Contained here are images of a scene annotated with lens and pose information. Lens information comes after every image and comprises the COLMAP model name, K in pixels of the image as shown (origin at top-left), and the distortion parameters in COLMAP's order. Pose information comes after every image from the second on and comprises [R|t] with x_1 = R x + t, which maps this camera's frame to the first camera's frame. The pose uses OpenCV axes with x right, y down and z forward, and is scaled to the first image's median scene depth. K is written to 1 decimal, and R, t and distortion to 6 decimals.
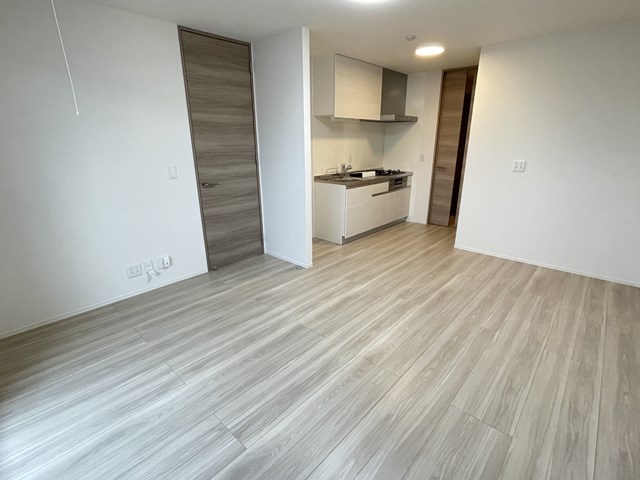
lens RADIAL K [[326.1, 0, 323.2], [0, 326.1, 241.5], [0, 0, 1]] dist [-0.002793, 0.000103]
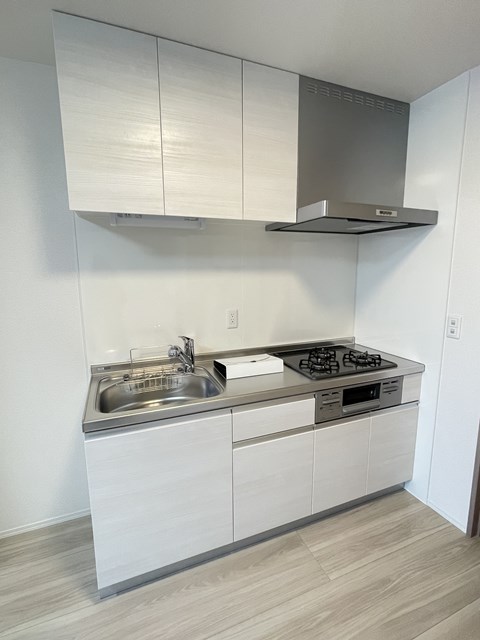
lens RADIAL K [[311.3, 0, 242.8], [0, 311.3, 317.1], [0, 0, 1]] dist [-0.010710, 0.000635]
pose [[0.893356, 0.061792, -0.445081, 0.262464], [-0.129265, 0.983971, -0.122848, -0.209636], [0.430355, 0.167280, 0.887024, 0.654461]]
